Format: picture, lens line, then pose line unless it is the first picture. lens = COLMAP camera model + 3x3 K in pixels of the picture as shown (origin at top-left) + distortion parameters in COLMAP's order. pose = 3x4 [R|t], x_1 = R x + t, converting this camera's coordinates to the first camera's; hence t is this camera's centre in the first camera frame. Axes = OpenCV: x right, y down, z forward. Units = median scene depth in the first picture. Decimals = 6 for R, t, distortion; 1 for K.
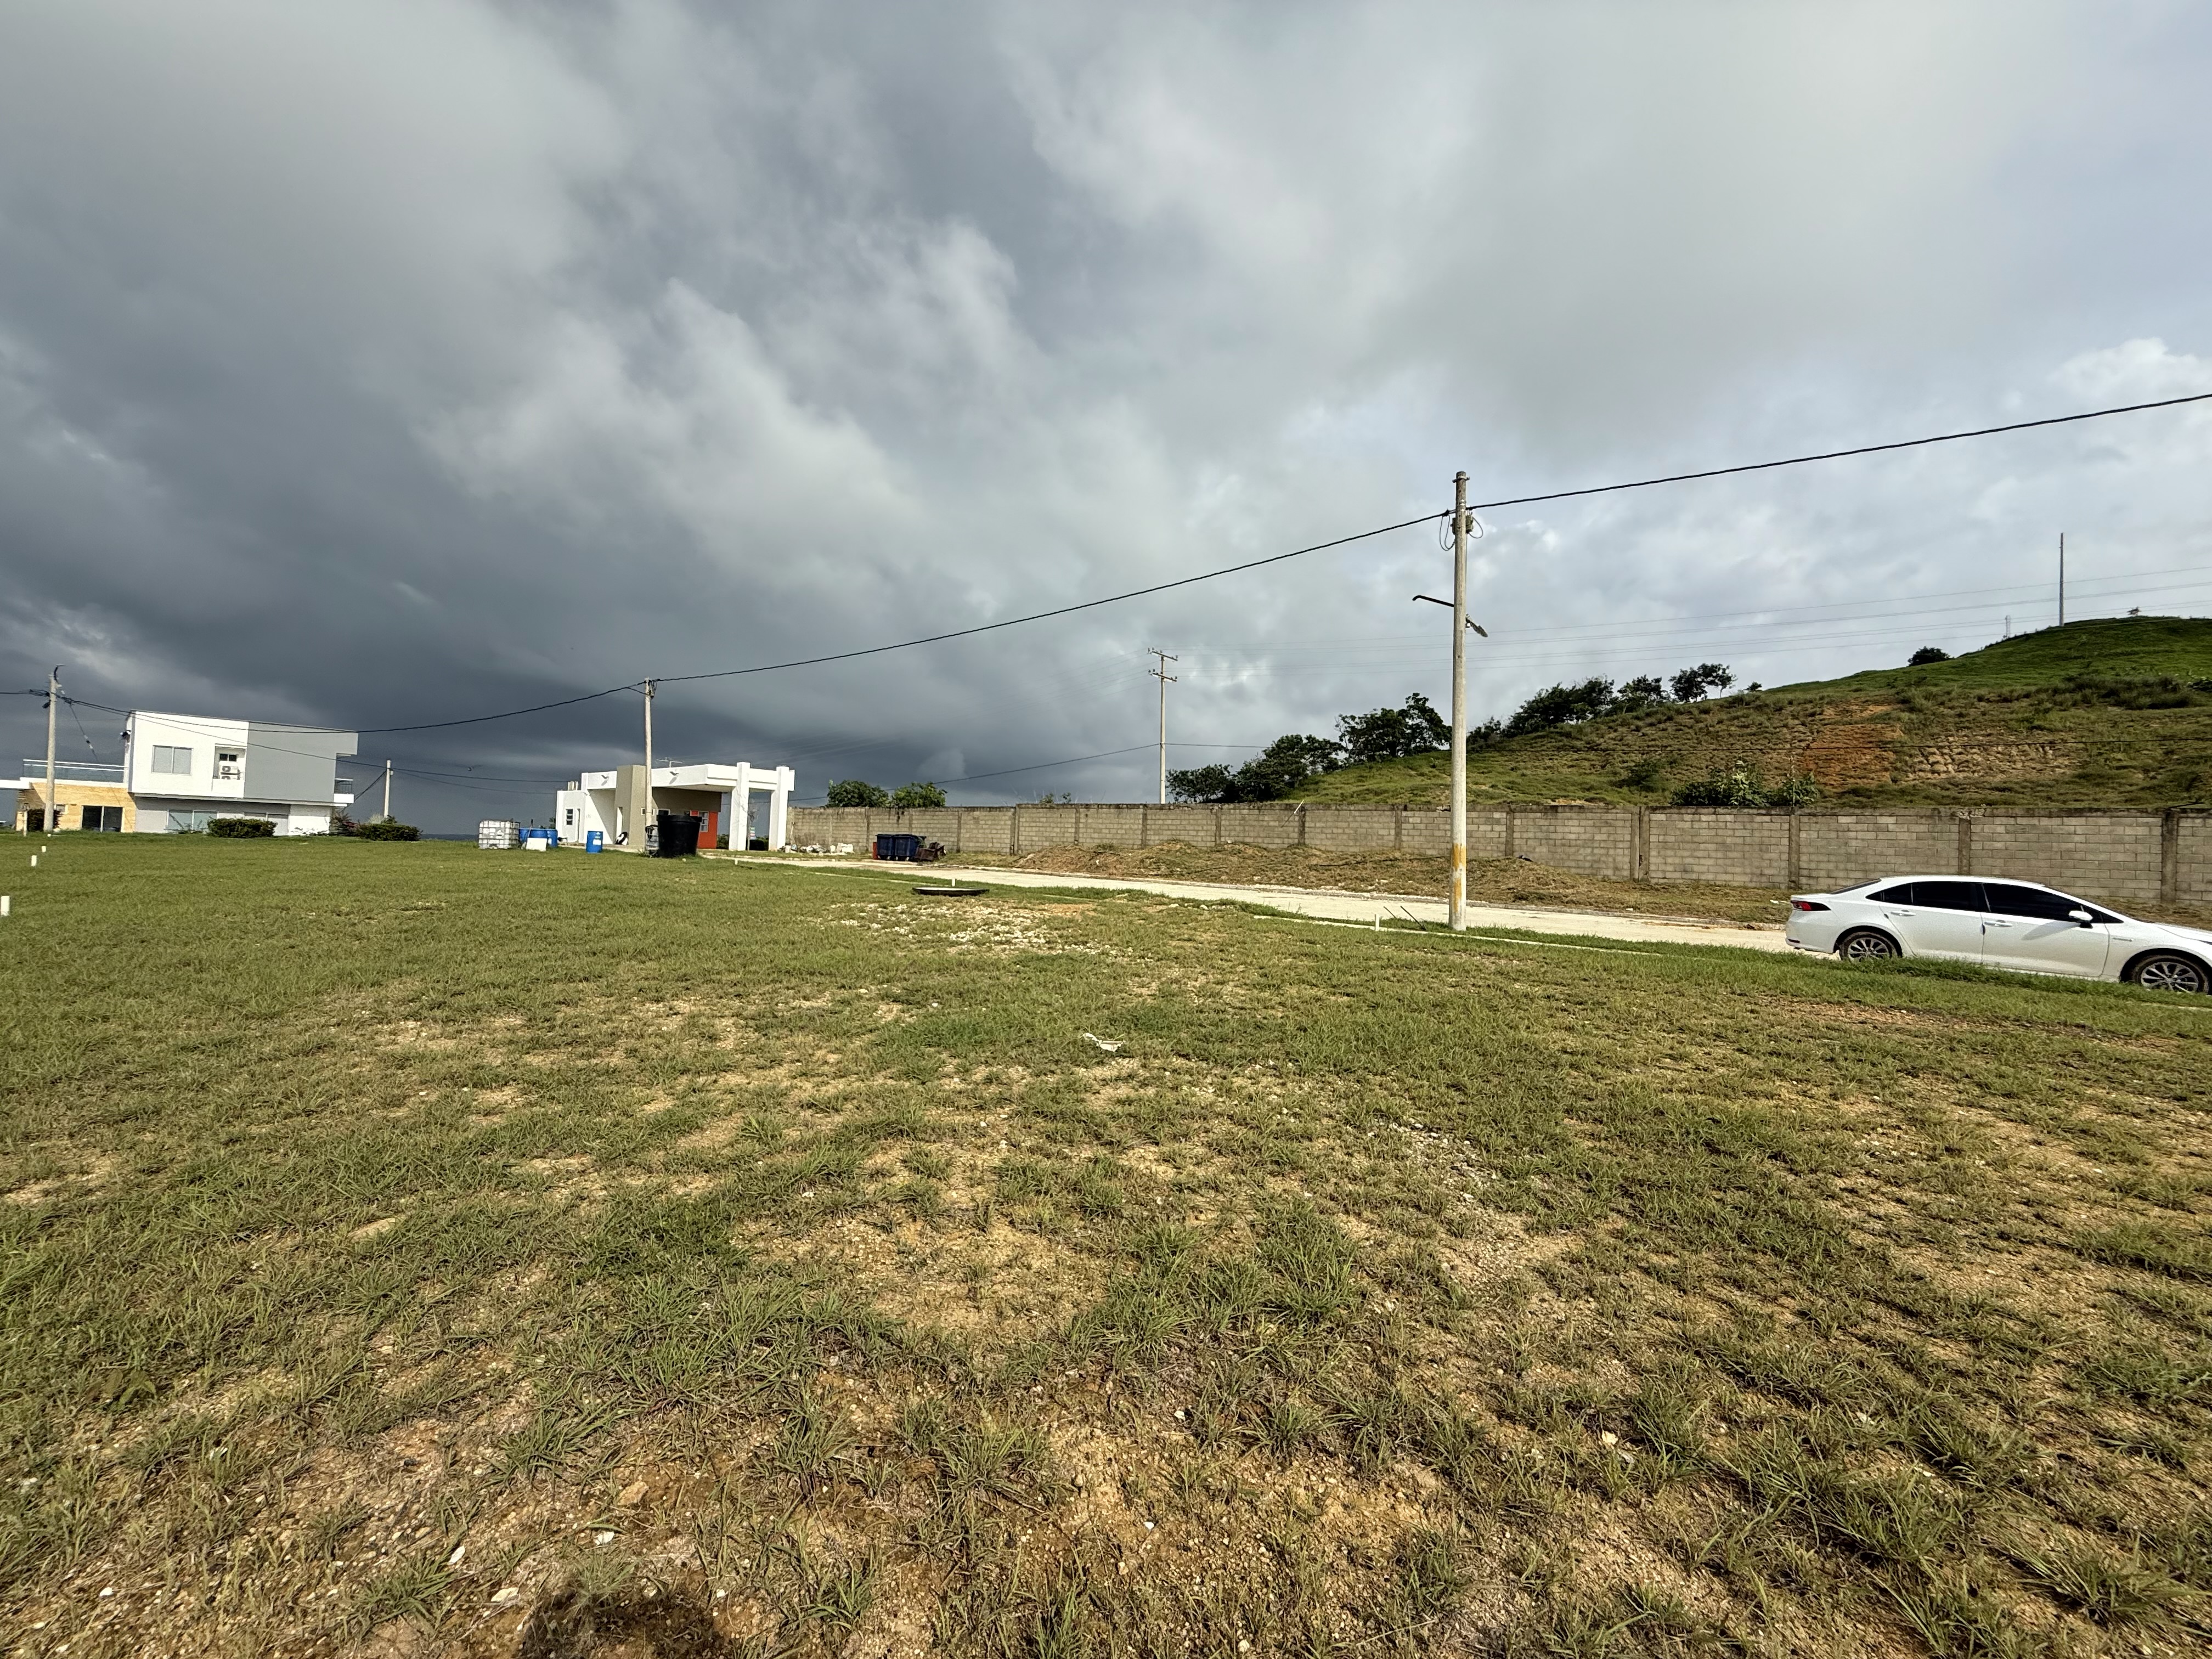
lens RADIAL K [[880.6, 0, 1099.7], [0, 880.6, 825.3], [0, 0, 1]] dist [-0.000805, 0.000419]
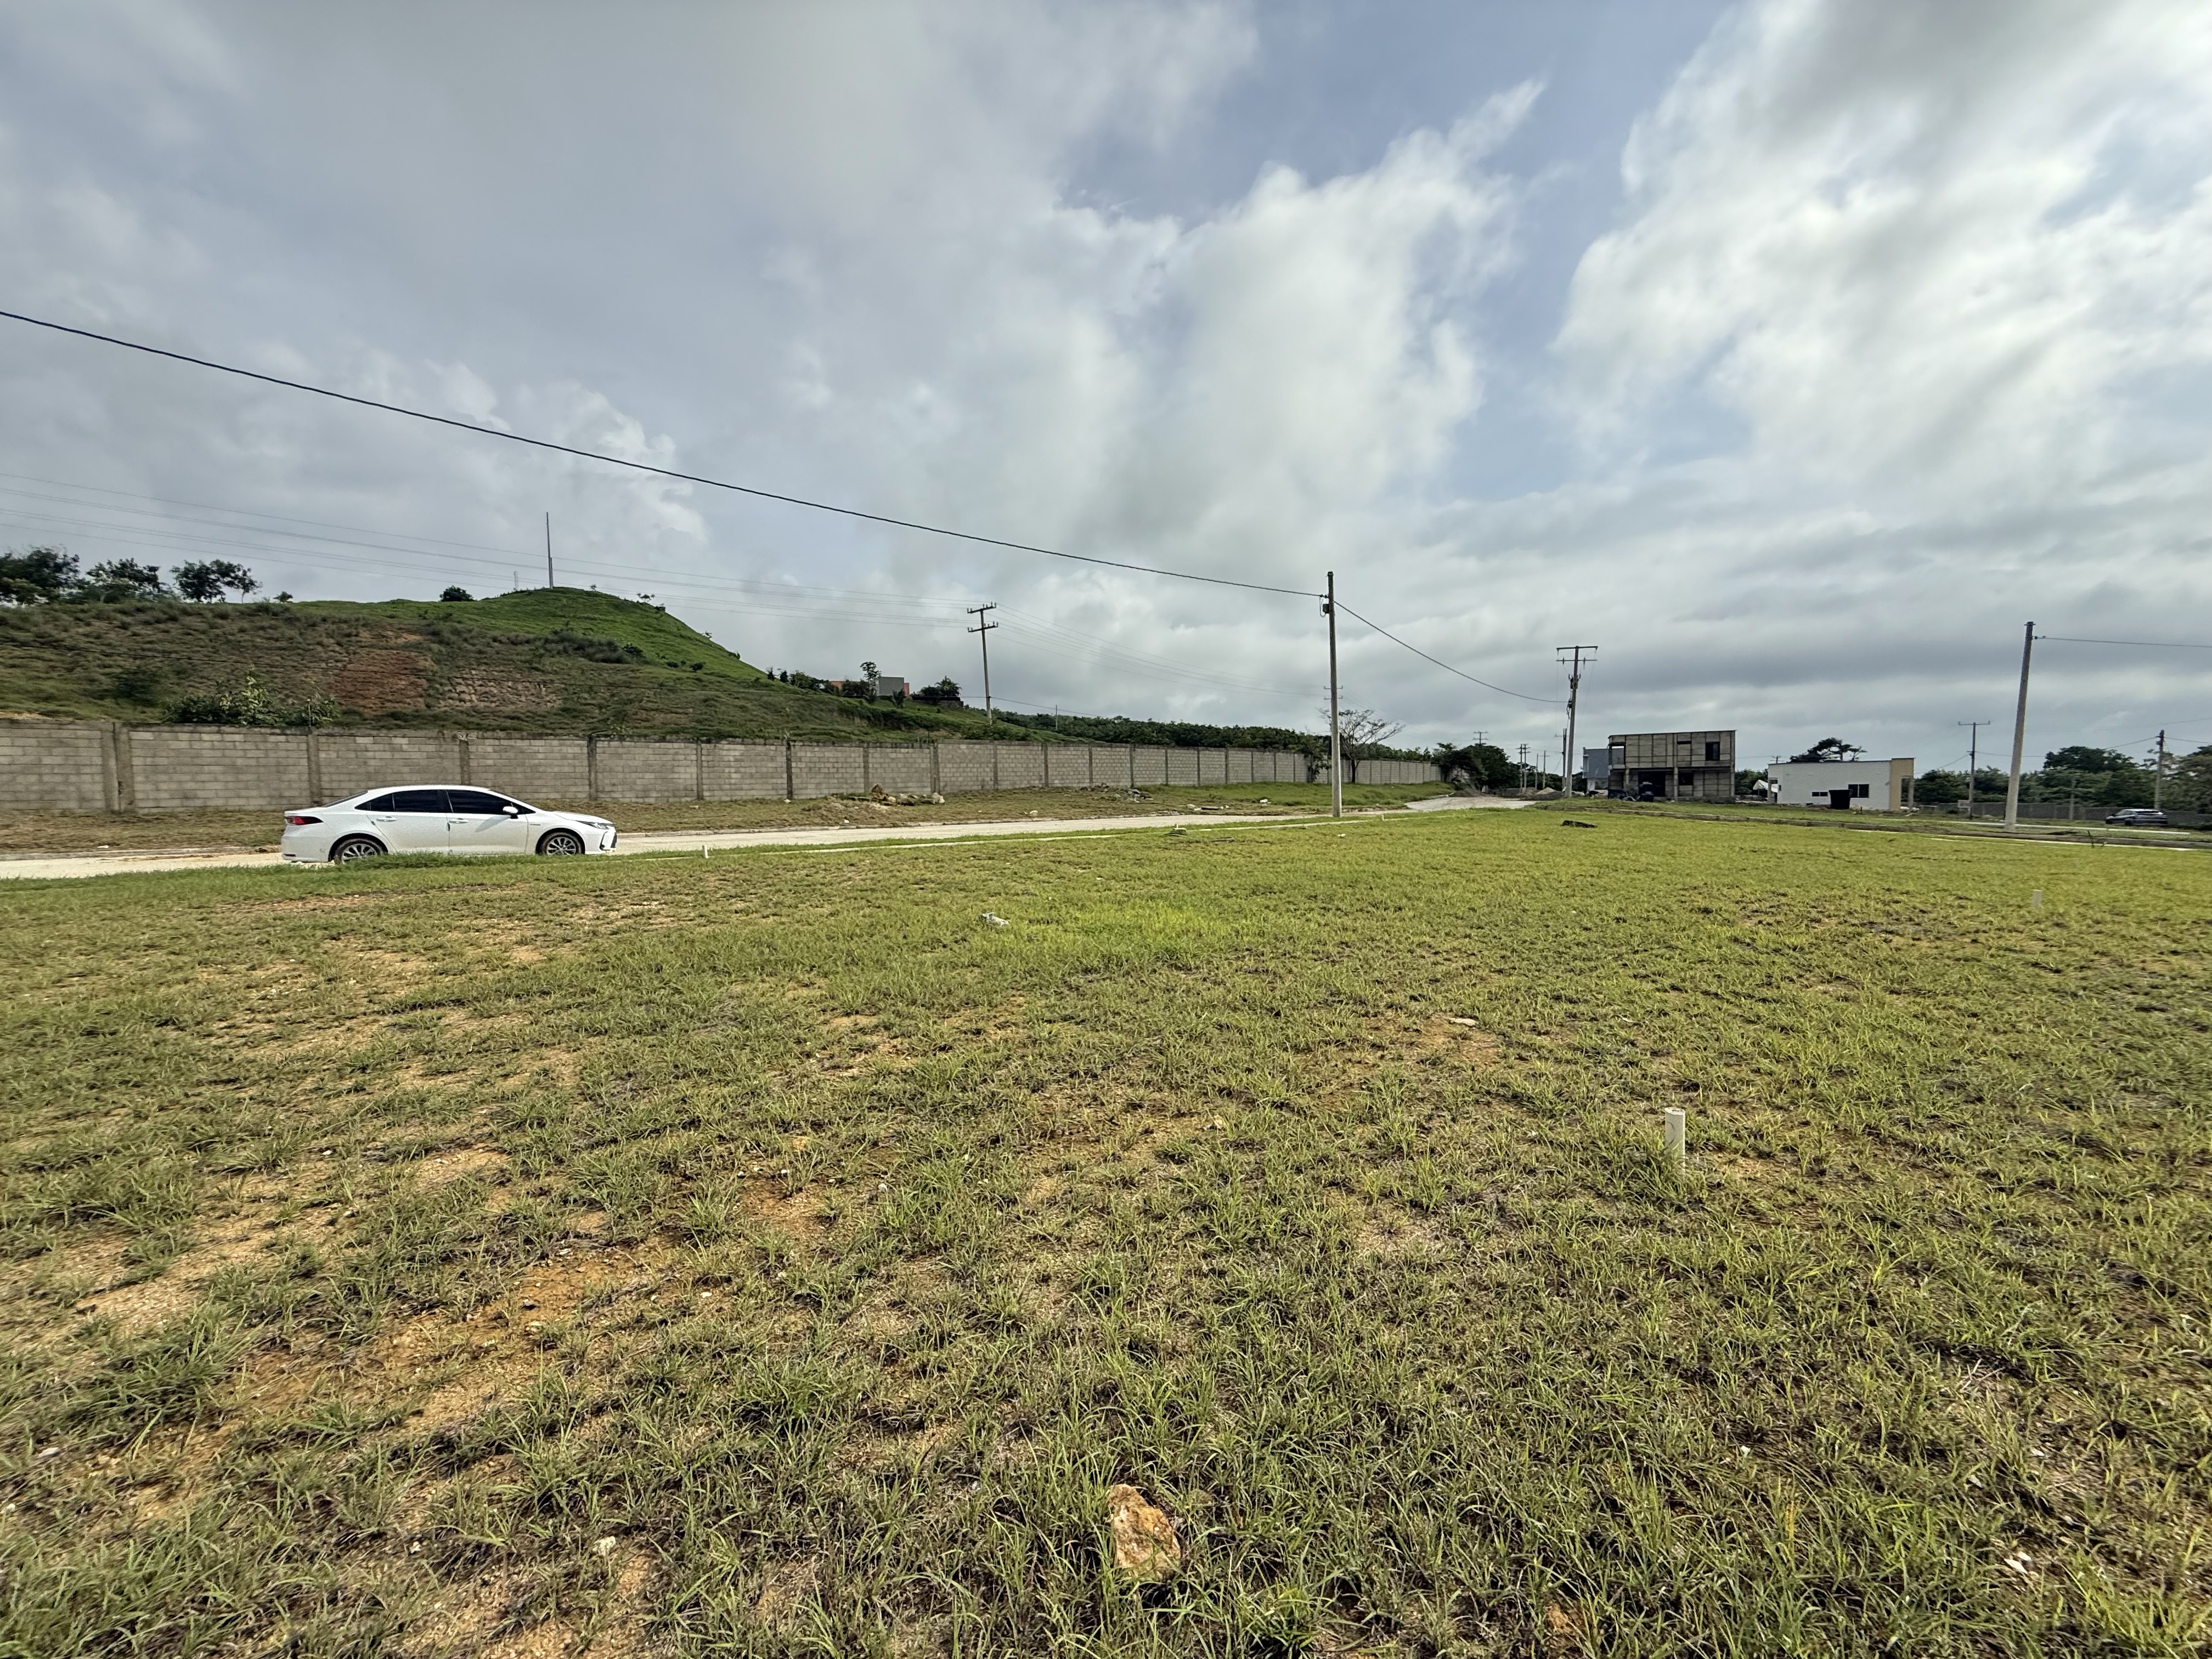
lens RADIAL K [[880.6, 0, 1099.7], [0, 880.6, 825.3], [0, 0, 1]] dist [-0.000805, 0.000419]
pose [[0.198875, -0.085402, 0.976297, -0.014634], [0.000866, 0.996211, 0.086967, 0.003961], [-0.980024, -0.016450, 0.198195, -0.071402]]
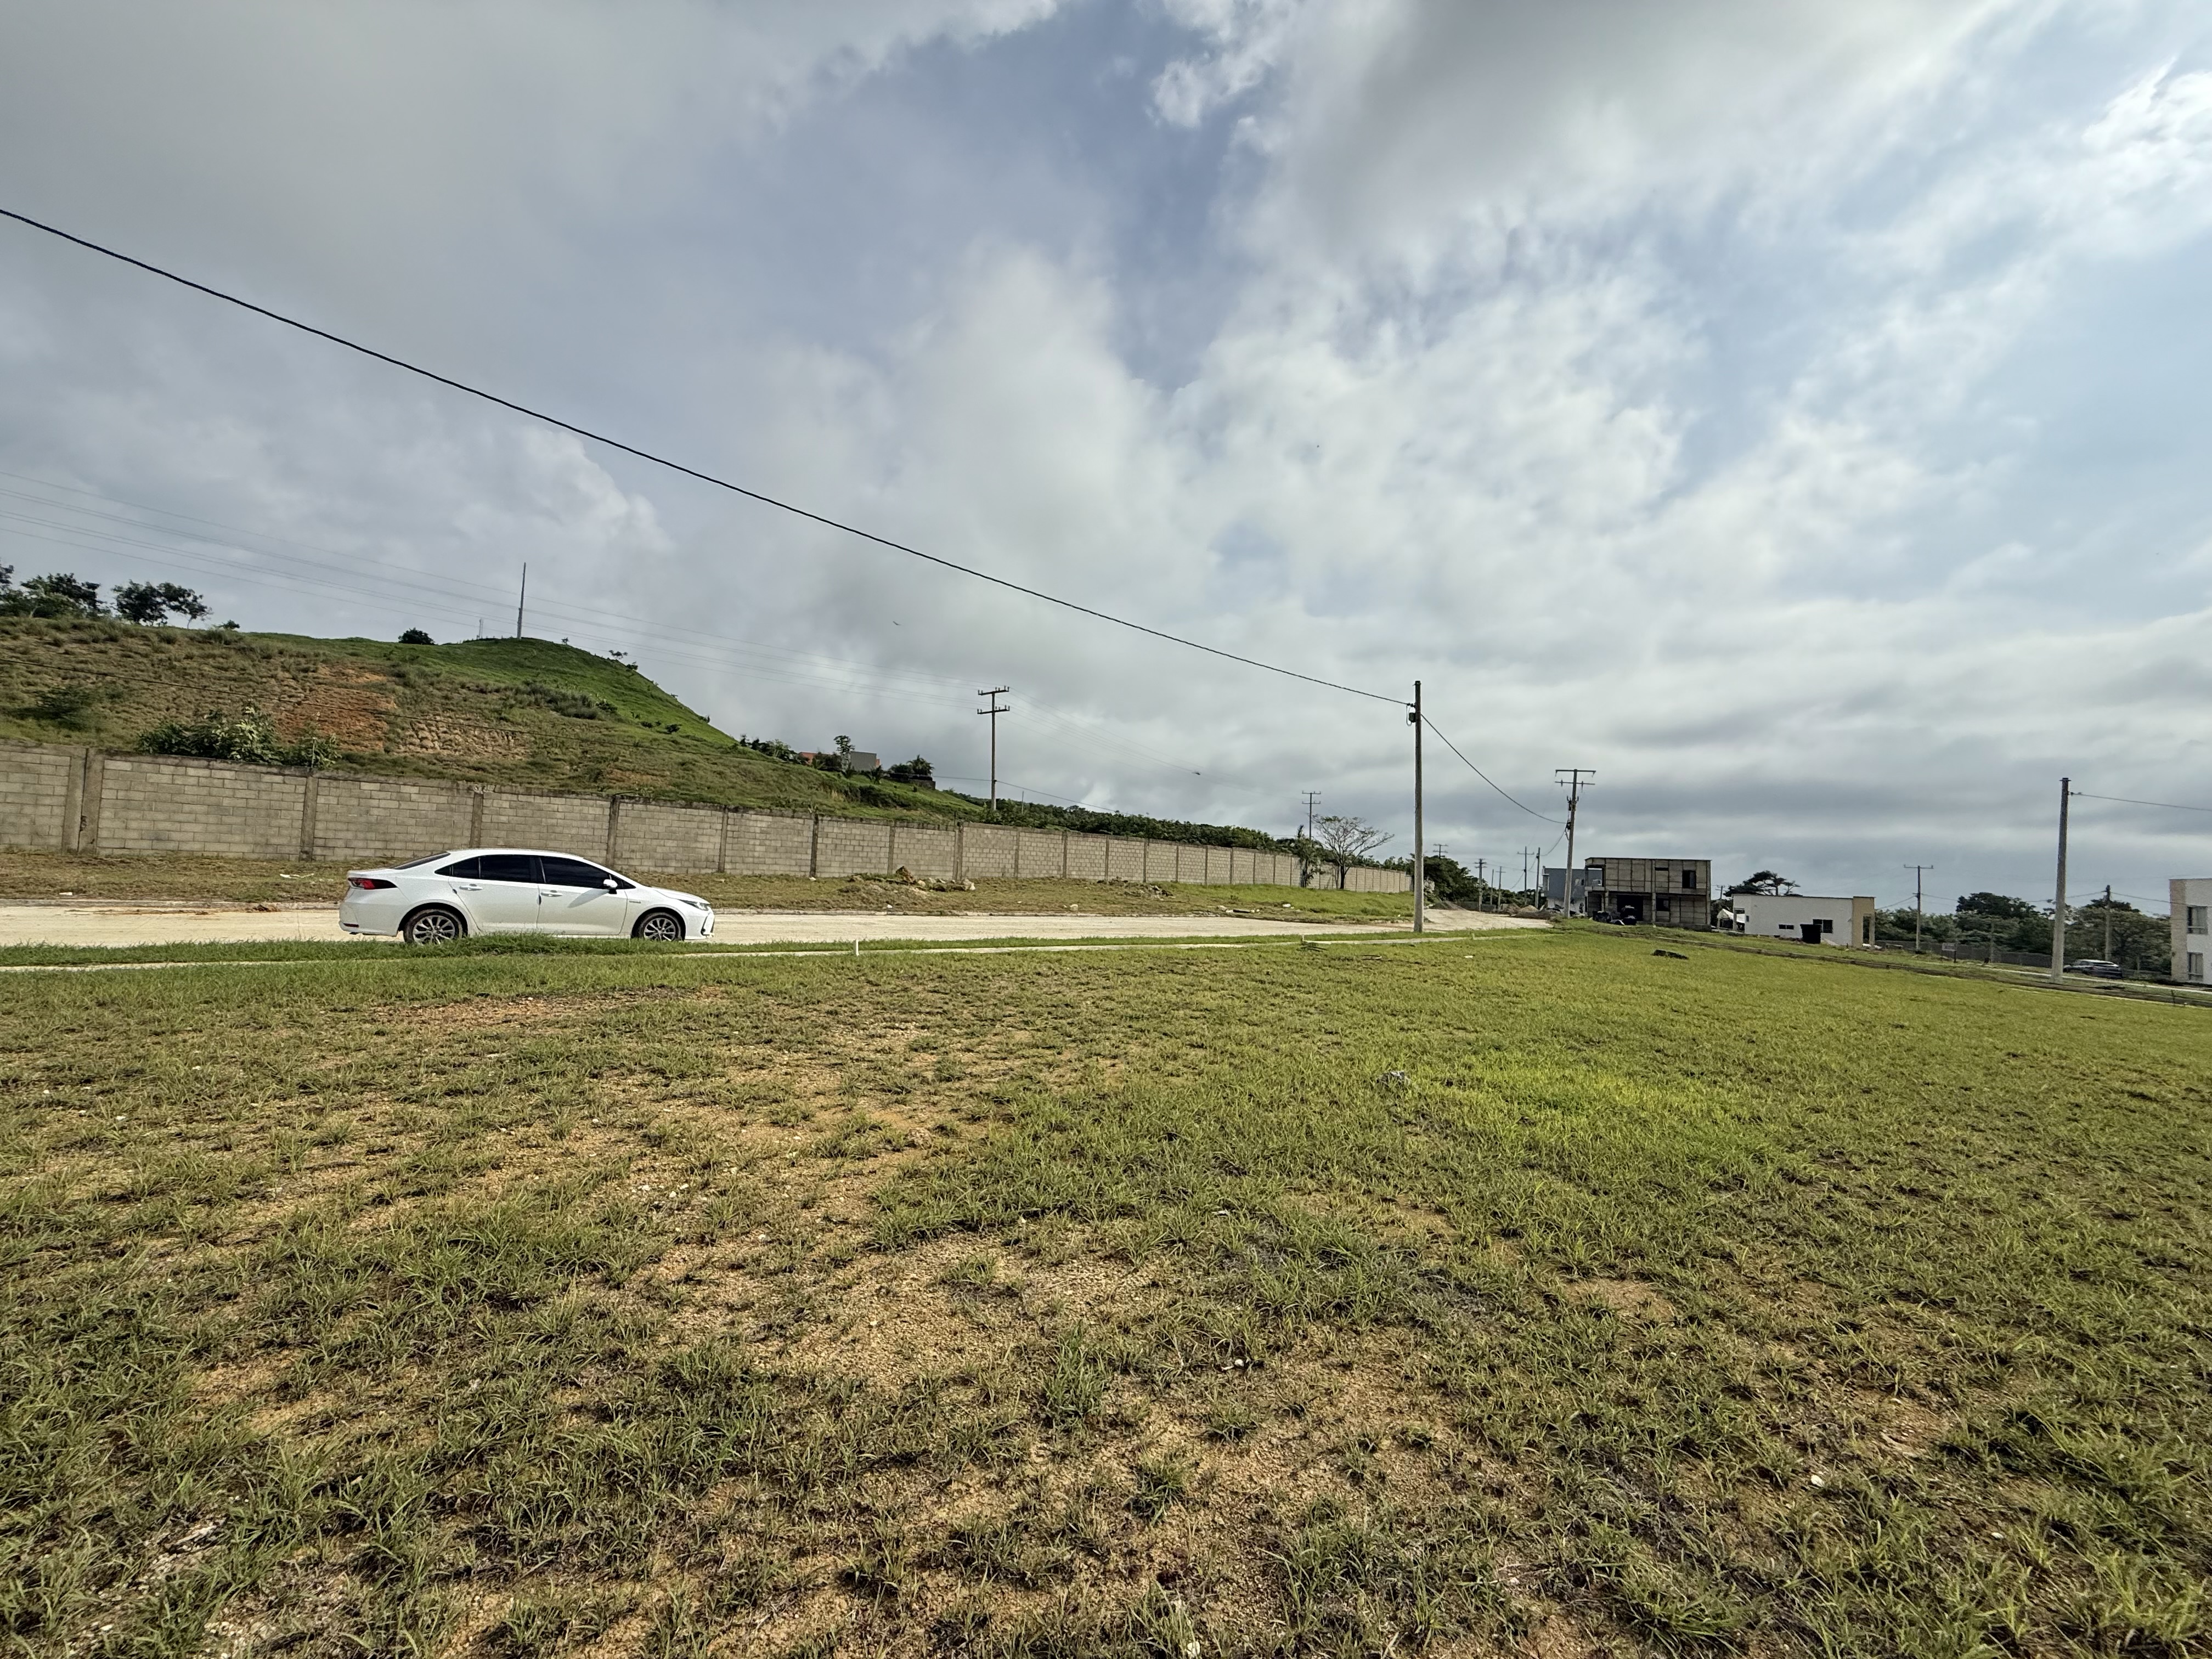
lens RADIAL K [[880.6, 0, 1099.7], [0, 880.6, 825.3], [0, 0, 1]] dist [-0.000805, 0.000419]
pose [[0.137552, 0.023951, 0.990205, 0.022158], [-0.061348, 0.997994, -0.015618, 0.001913], [-0.988593, -0.058599, 0.138746, 0.090736]]
